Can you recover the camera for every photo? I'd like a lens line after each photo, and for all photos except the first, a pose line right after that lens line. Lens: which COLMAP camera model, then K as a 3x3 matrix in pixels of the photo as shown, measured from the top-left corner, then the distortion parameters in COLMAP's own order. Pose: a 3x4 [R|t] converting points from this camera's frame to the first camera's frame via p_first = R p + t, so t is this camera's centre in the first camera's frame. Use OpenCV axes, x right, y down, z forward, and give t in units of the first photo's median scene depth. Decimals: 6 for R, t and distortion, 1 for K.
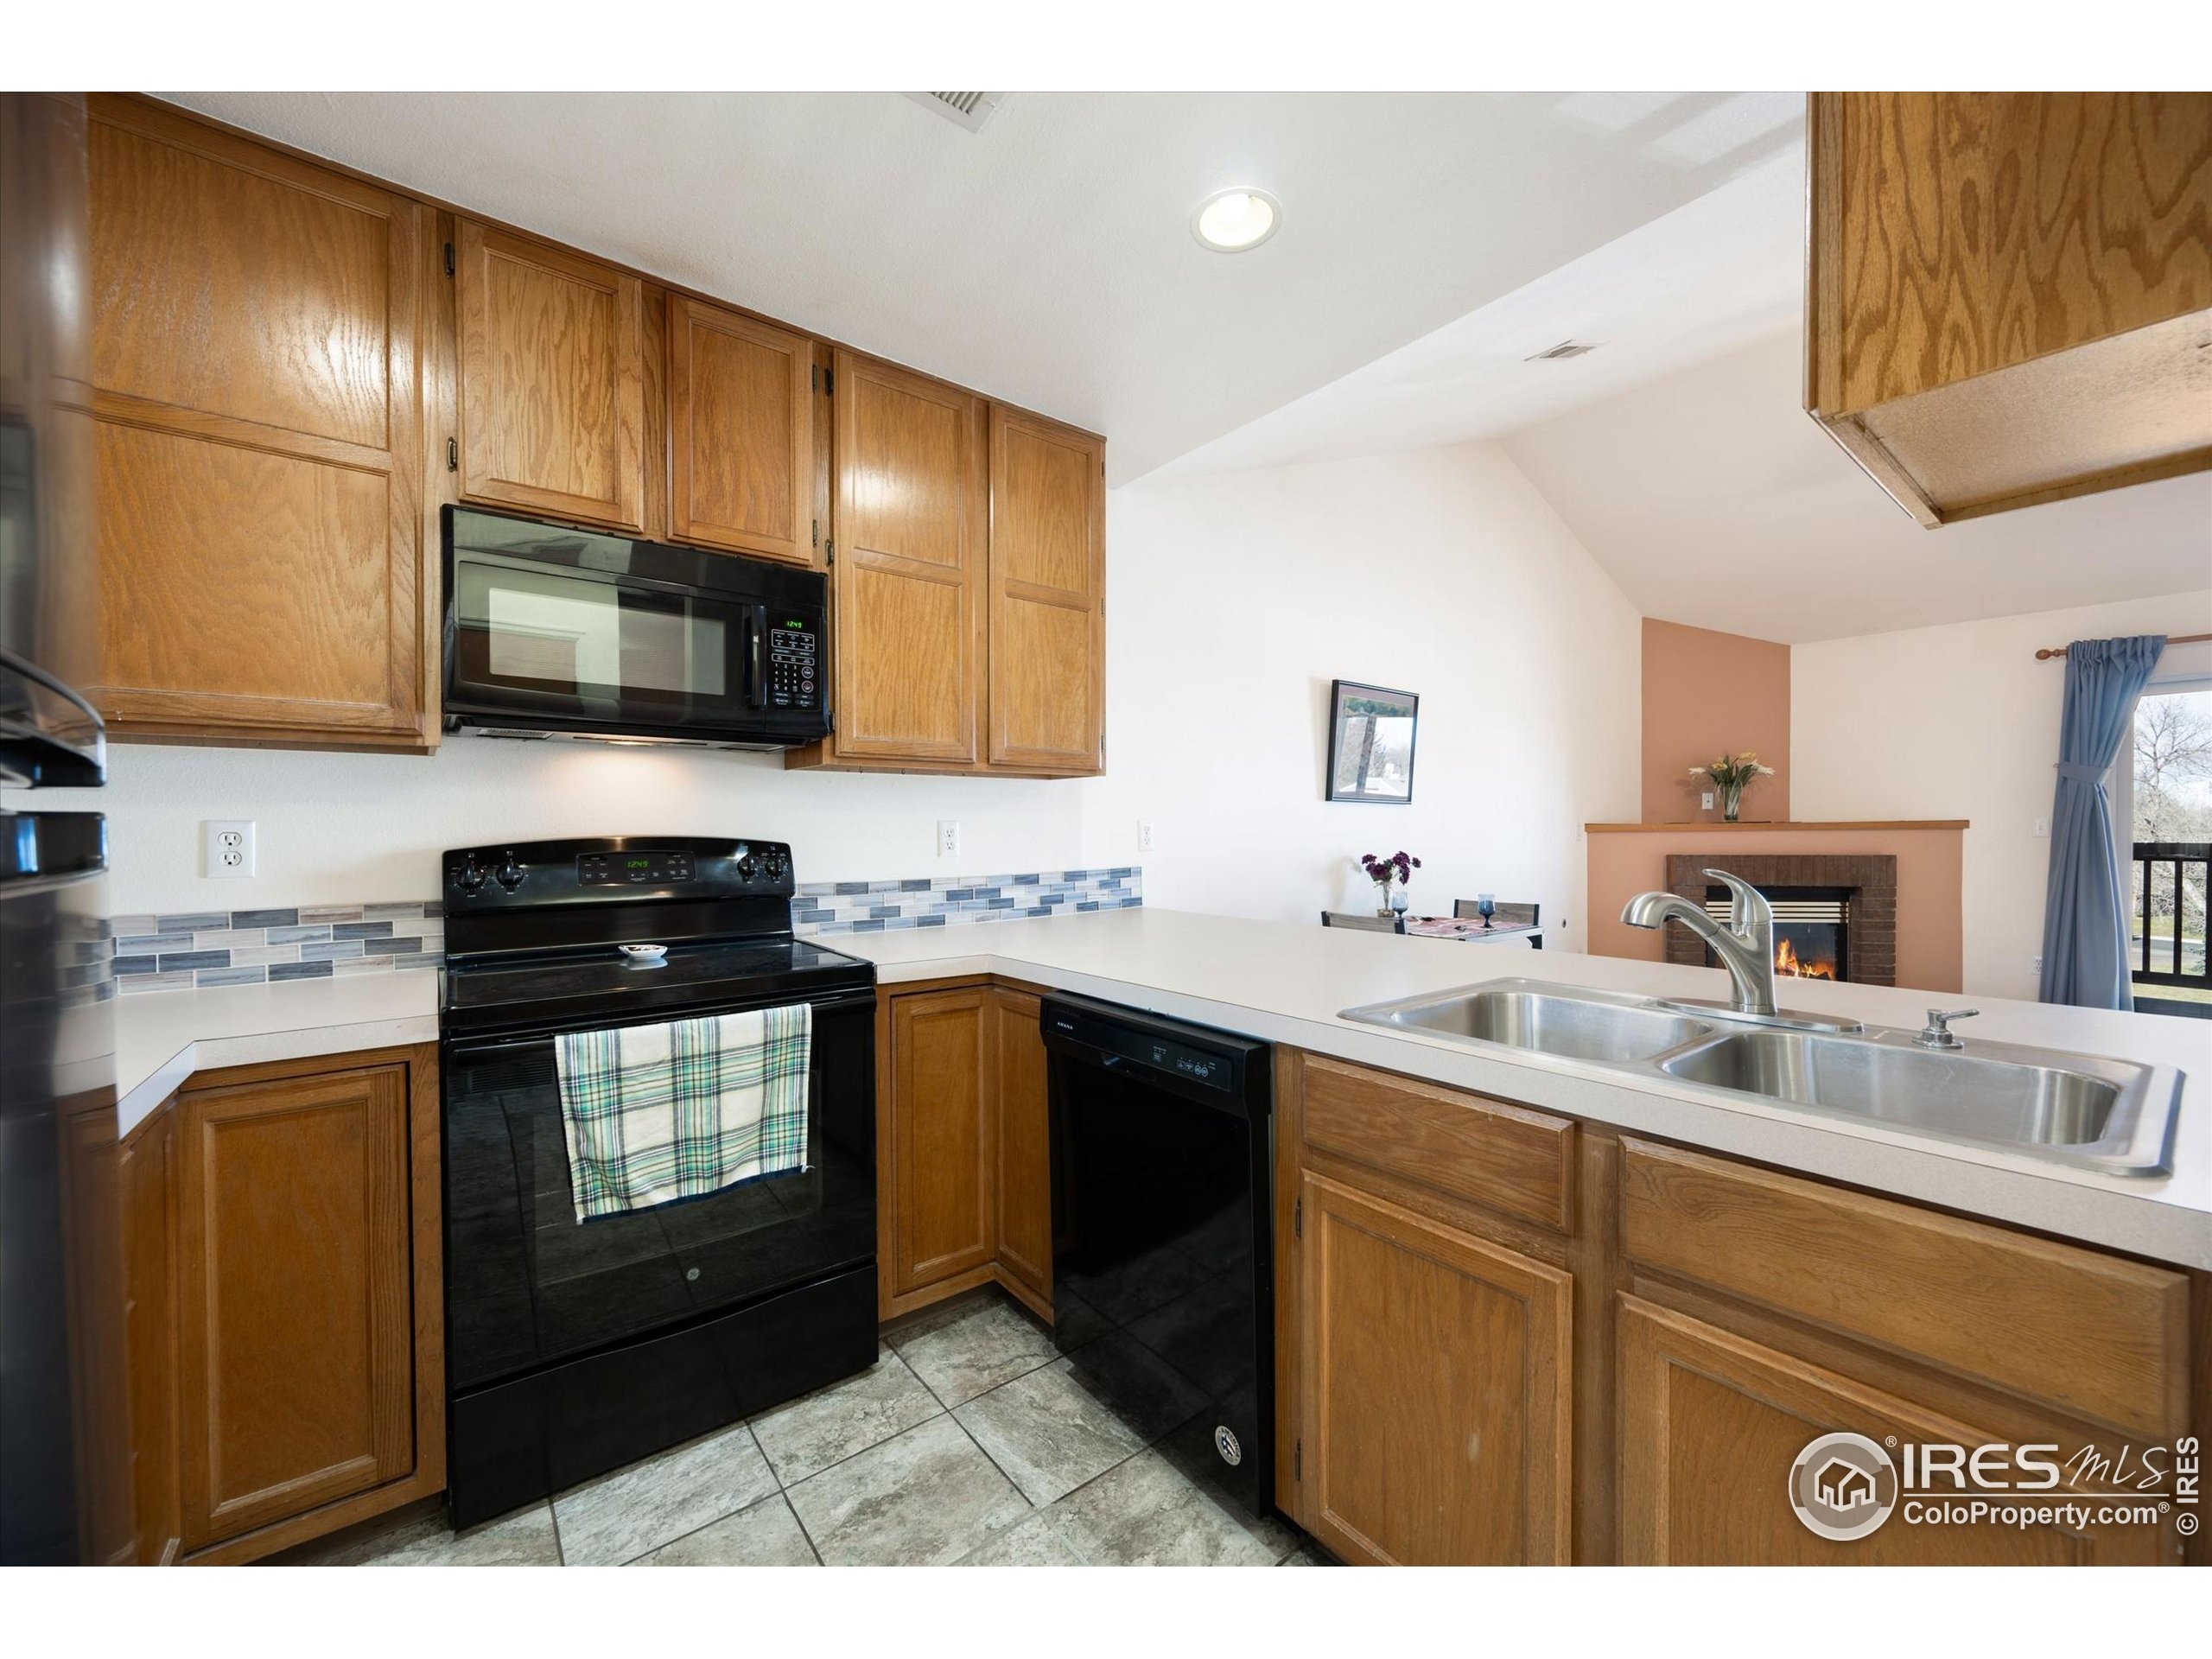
lens RADIAL K [[872.5, 0, 1102.2], [0, 872.5, 835.3], [0, 0, 1]] dist [-0.001571, -0.000504]
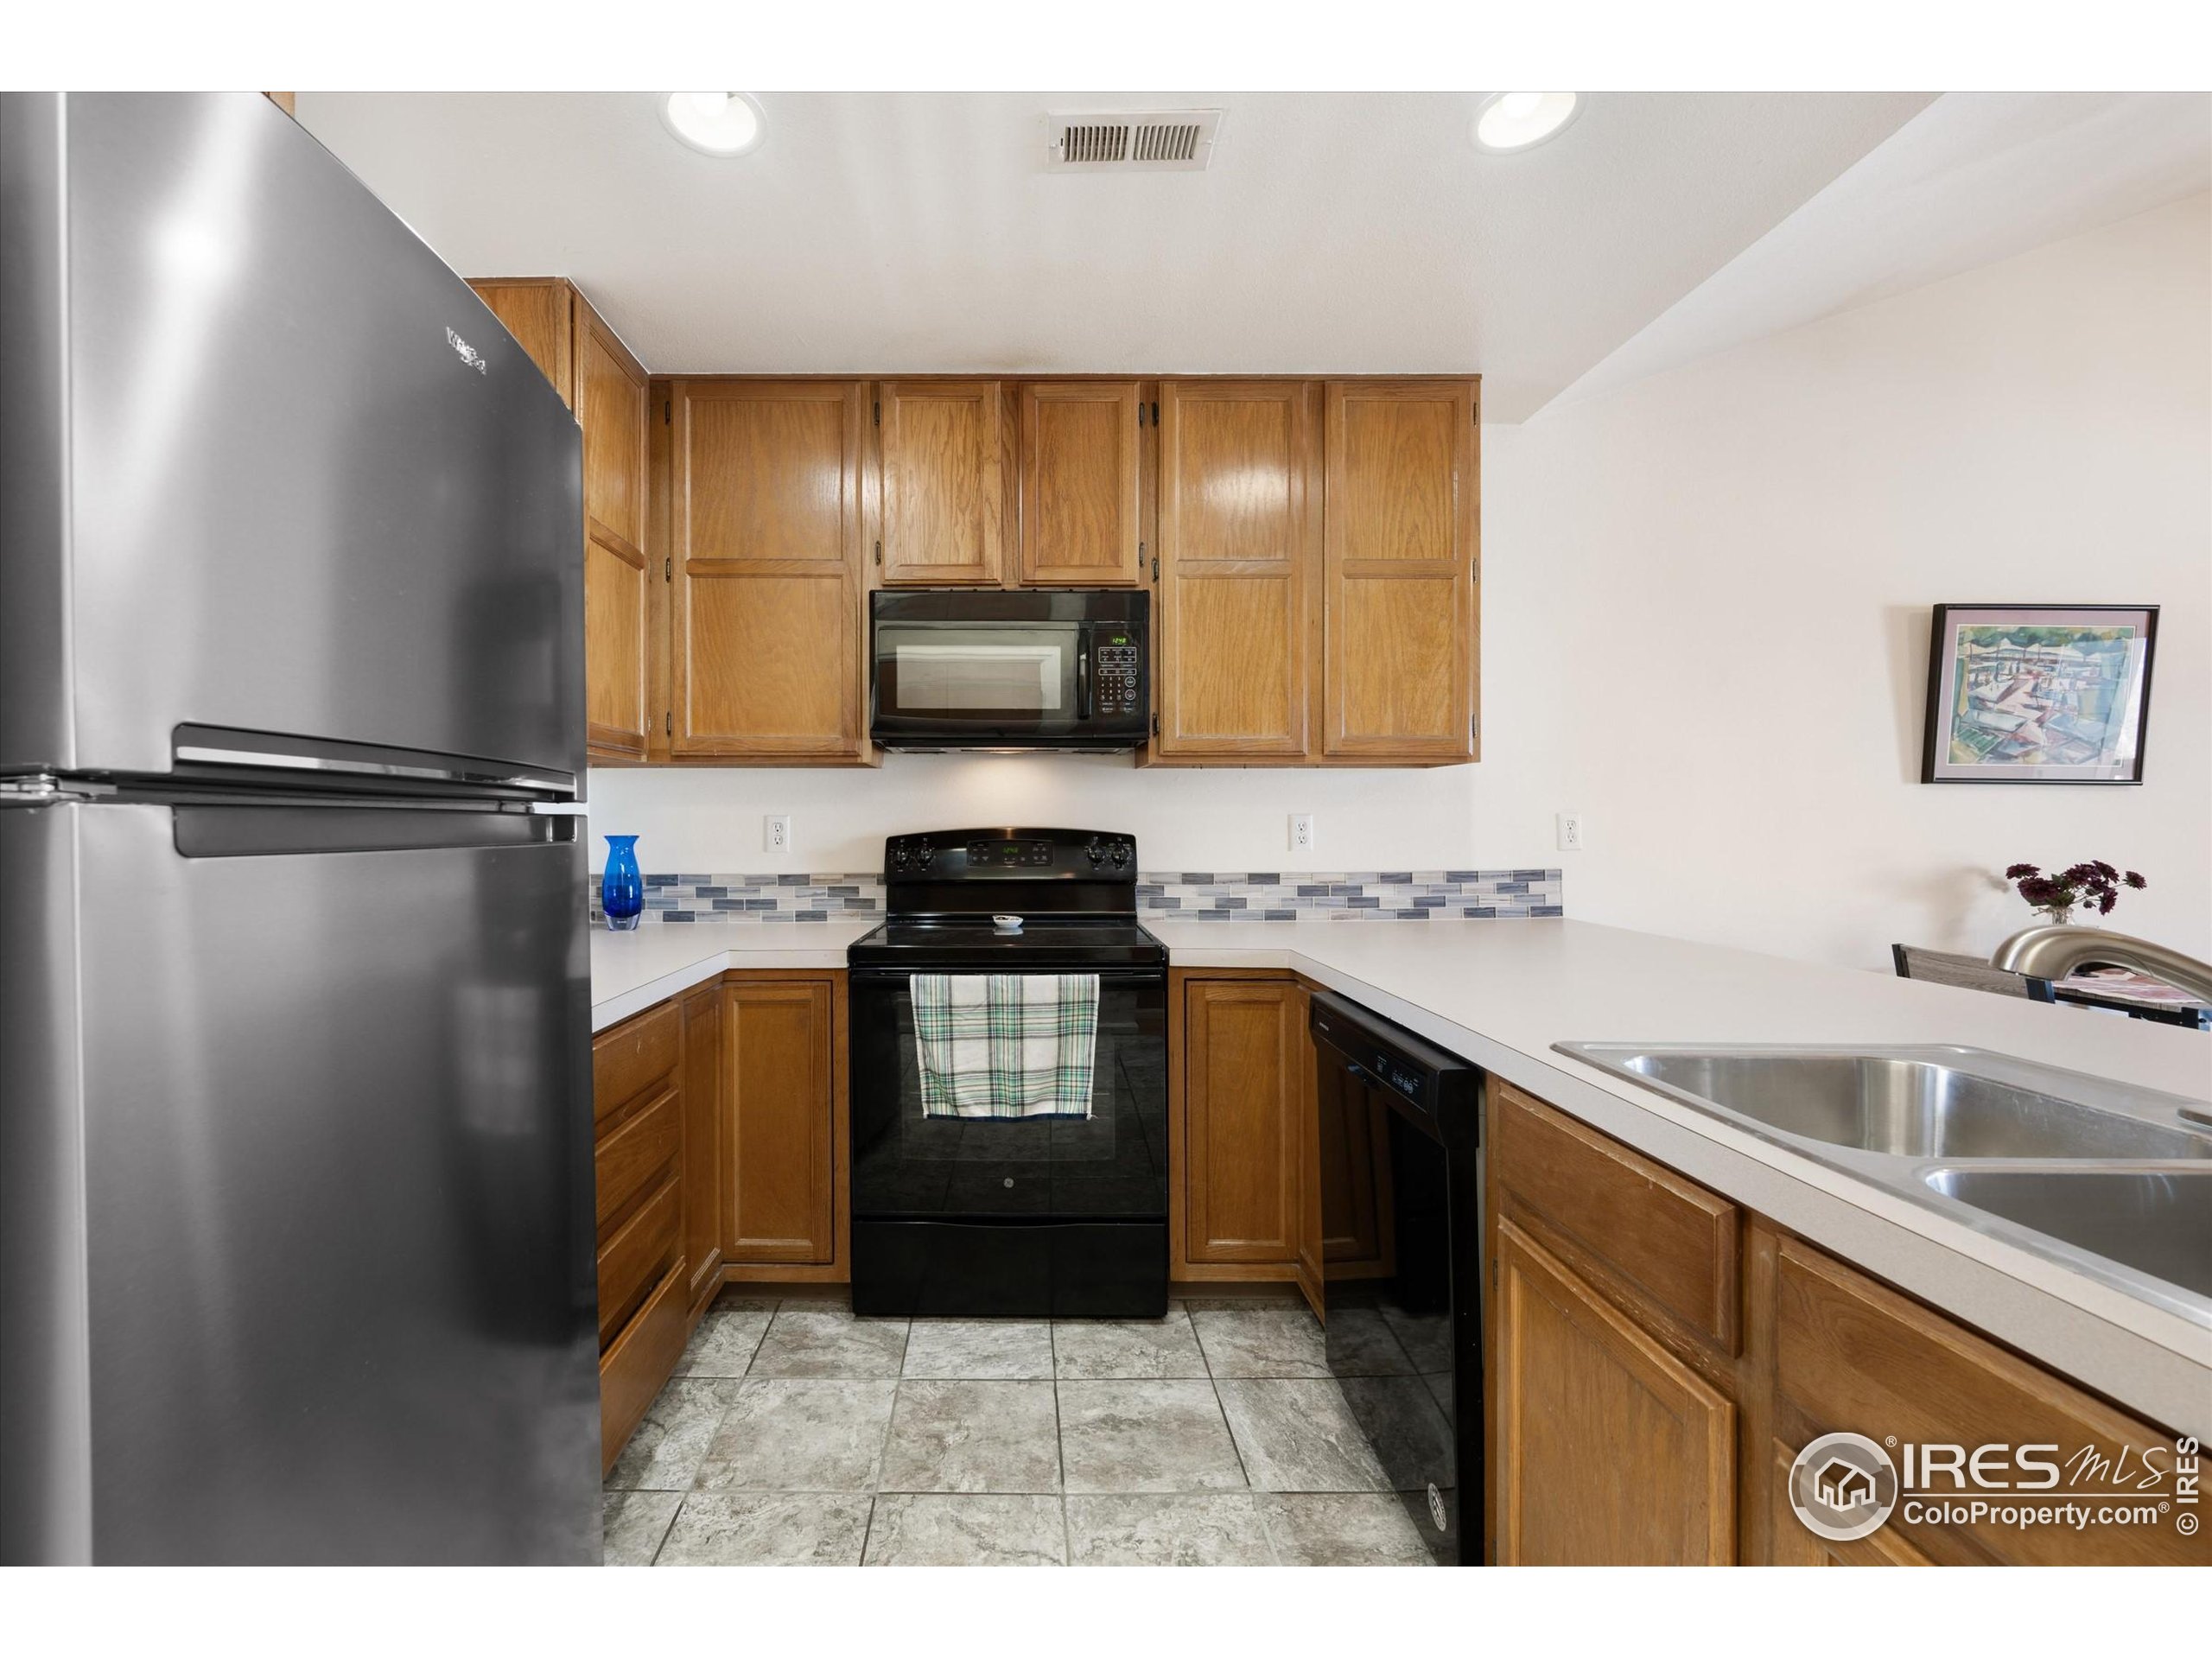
lens RADIAL K [[1026.6, 0, 1107.7], [0, 1026.6, 823.9], [0, 0, 1]] dist [-0.003133, -0.000288]
pose [[0.779154, 0.005760, -0.626805, 0.506707], [-0.007975, 0.999968, -0.000724, -0.004275], [0.626781, 0.005563, 0.779175, -0.042691]]
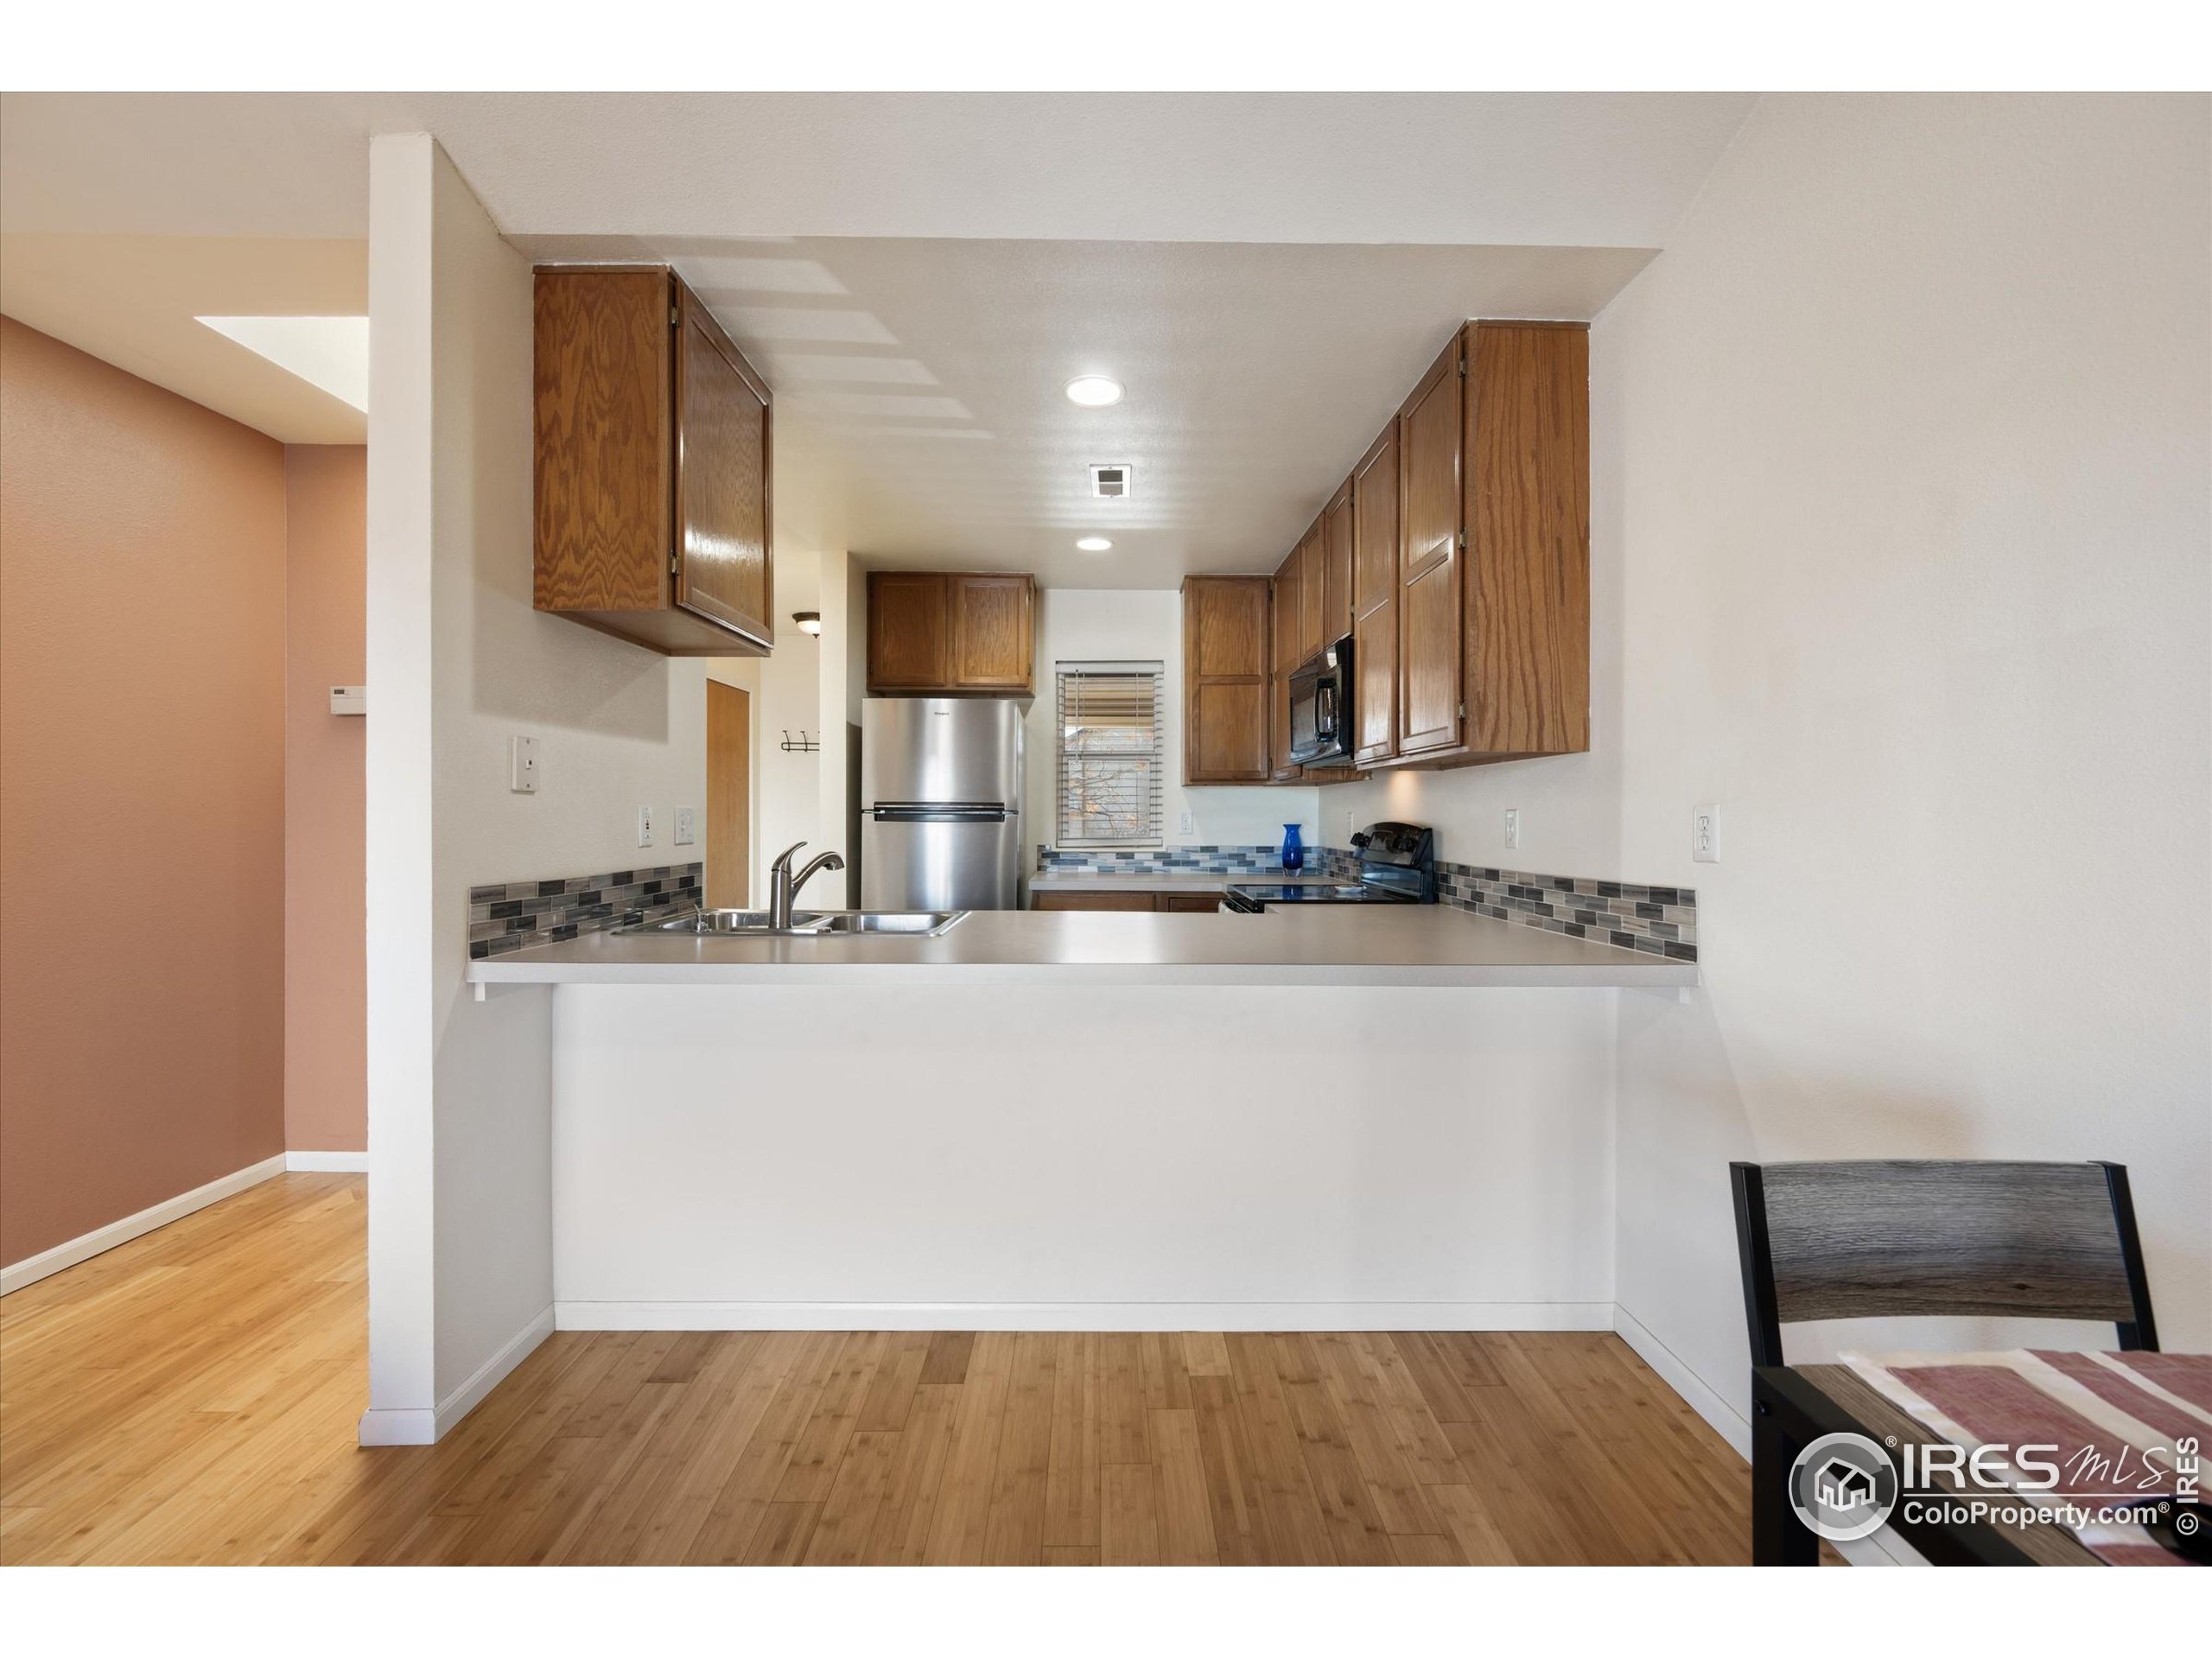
lens RADIAL K [[872.5, 0, 1108.3], [0, 872.5, 817.7], [0, 0, 1]] dist [-0.001571, -0.000504]
pose [[-0.610174, 0.014356, -0.792137, 1.115602], [0.010806, 0.999894, 0.009797, -0.030216], [0.792194, -0.002582, -0.610264, 1.657761]]
